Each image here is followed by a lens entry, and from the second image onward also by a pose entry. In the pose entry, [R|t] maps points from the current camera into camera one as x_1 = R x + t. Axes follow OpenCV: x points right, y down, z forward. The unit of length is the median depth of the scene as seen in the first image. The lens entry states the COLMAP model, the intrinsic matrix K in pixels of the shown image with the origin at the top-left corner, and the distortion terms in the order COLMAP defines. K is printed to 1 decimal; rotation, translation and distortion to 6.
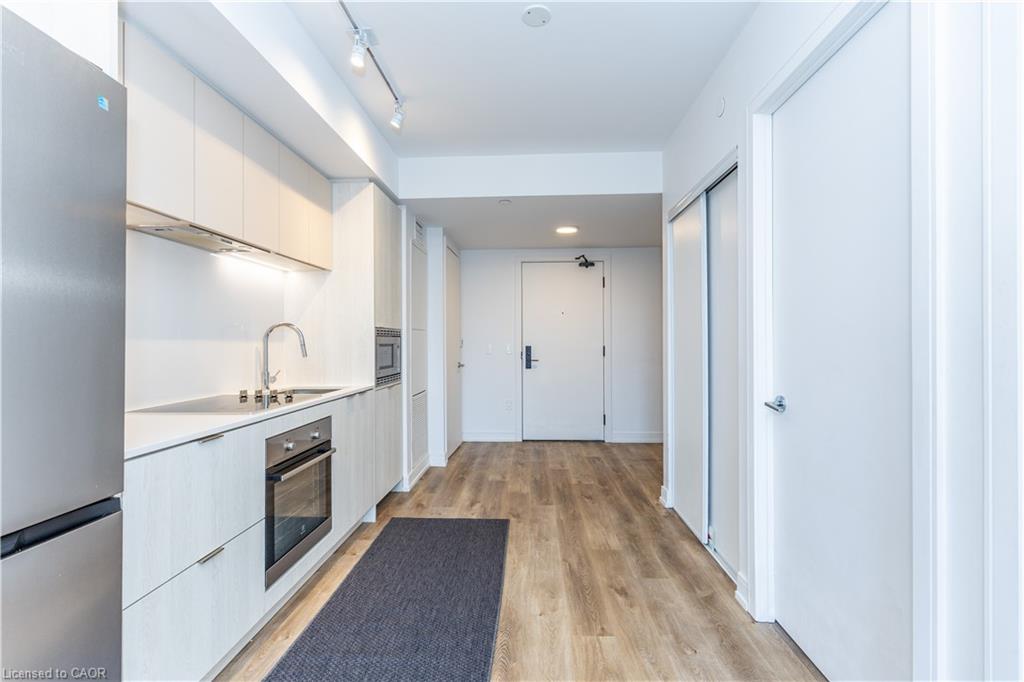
lens RADIAL K [[463.1, 0, 512.5], [0, 463.1, 342.0], [0, 0, 1]] dist [0.008434, -0.003154]
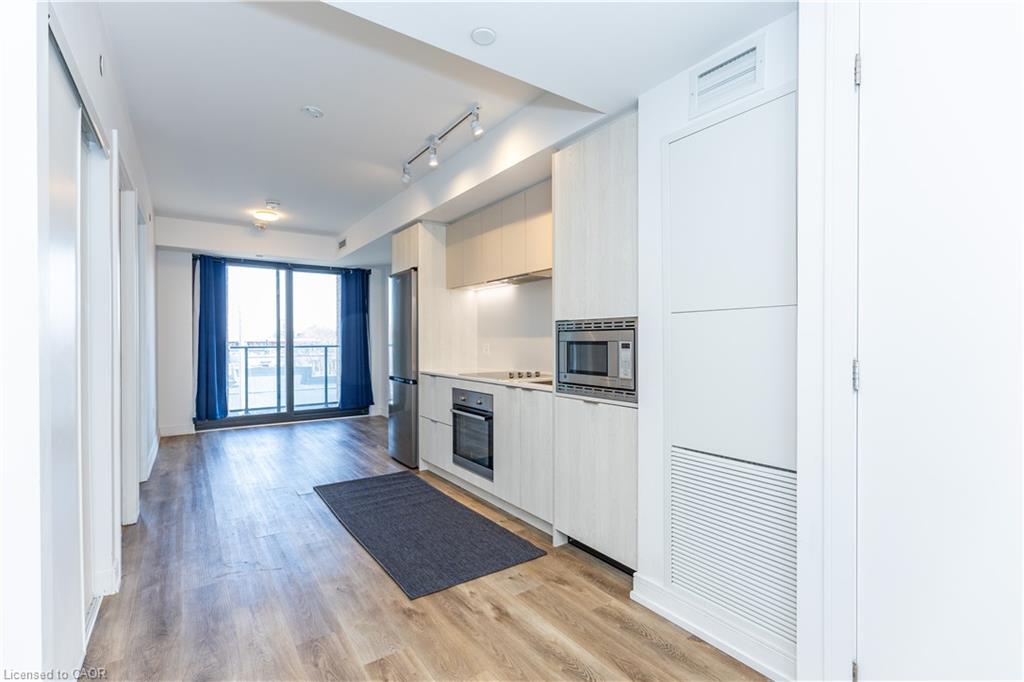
lens RADIAL K [[463.1, 0, 512.5], [0, 463.1, 342.0], [0, 0, 1]] dist [0.008434, -0.003154]
pose [[-0.790239, 0.009011, -0.612732, 0.281826], [0.004746, 0.999952, 0.008584, -0.001760], [0.612780, 0.003875, -0.790244, 1.578917]]
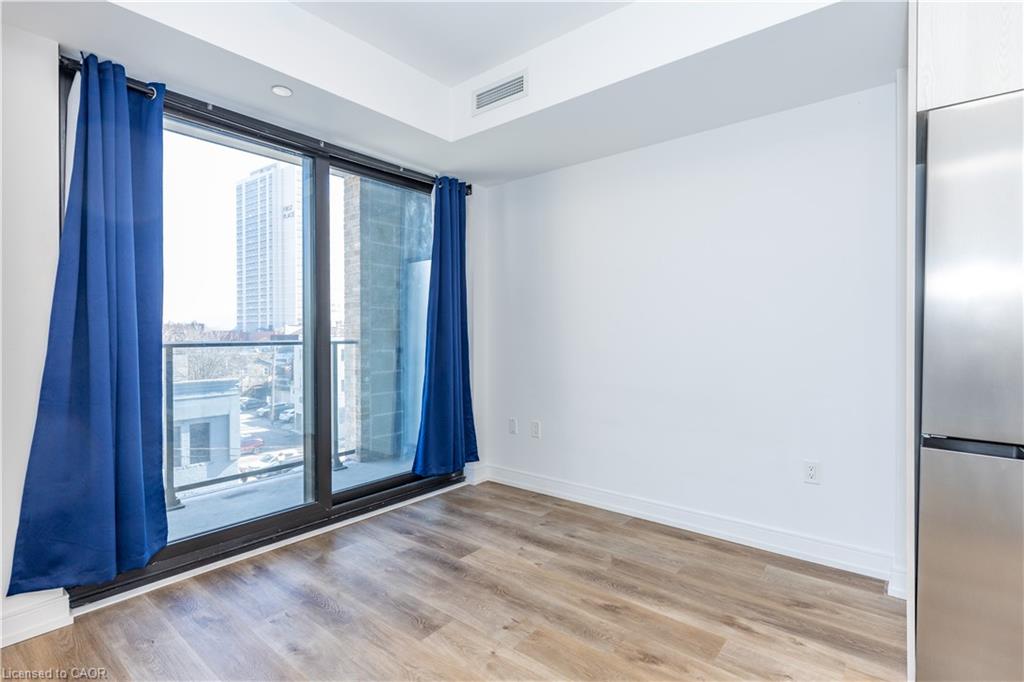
lens RADIAL K [[479.7, 0, 515.5], [0, 479.7, 337.7], [0, 0, 1]] dist [0.002337, 0.000385]
pose [[-0.586807, 0.009391, -0.809672, 0.306264], [0.004528, 0.999955, 0.008317, 0.014643], [0.809714, 0.001214, -0.586823, 0.150812]]
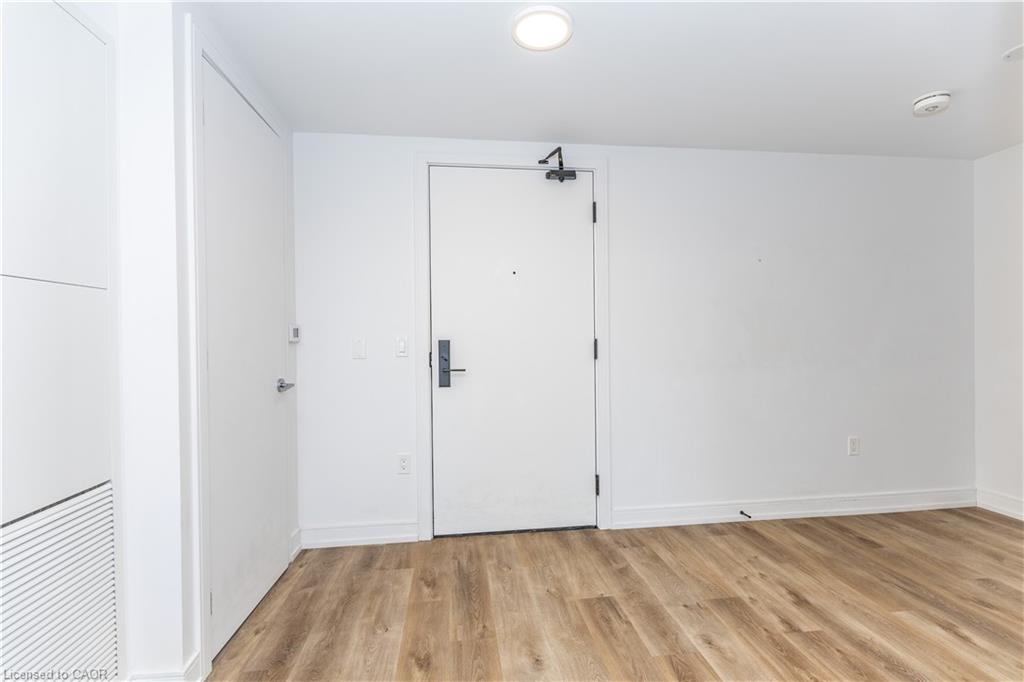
lens RADIAL K [[463.1, 0, 512.5], [0, 463.1, 342.0], [0, 0, 1]] dist [0.008434, -0.003154]
pose [[0.985209, -0.007937, 0.171176, 0.037770], [0.006848, 0.999952, 0.006952, 0.013001], [-0.171223, -0.005677, 0.985216, 0.887223]]
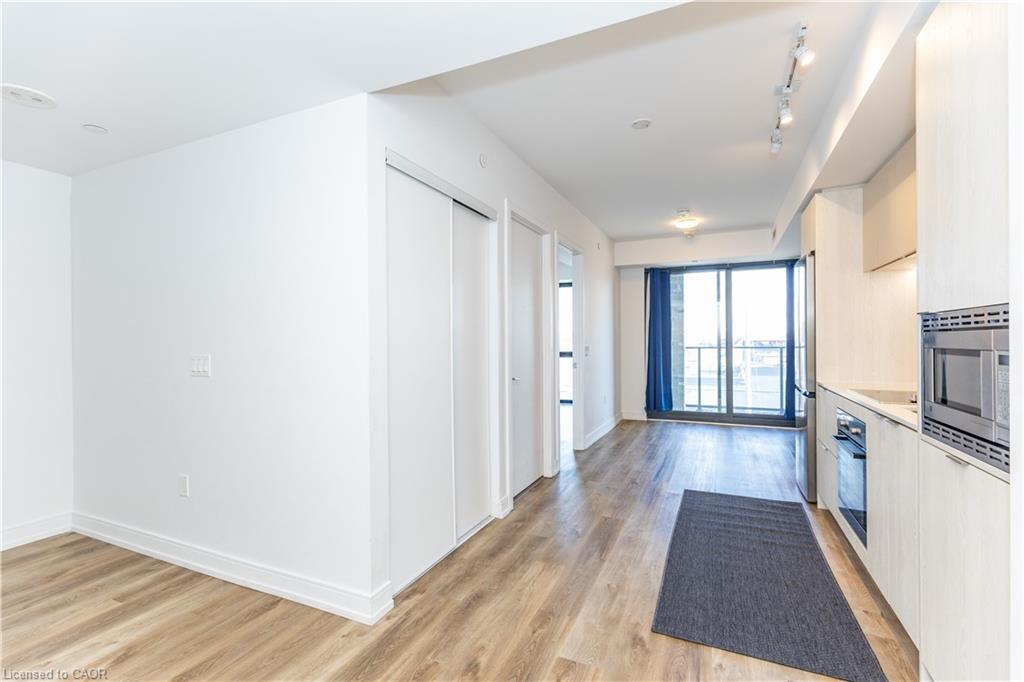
lens RADIAL K [[463.1, 0, 512.5], [0, 463.1, 342.0], [0, 0, 1]] dist [0.008434, -0.003154]
pose [[-0.930628, 0.010141, 0.365826, -0.062906], [0.011655, 0.999930, 0.001930, -0.007714], [-0.365780, 0.006060, -0.930681, 1.593439]]
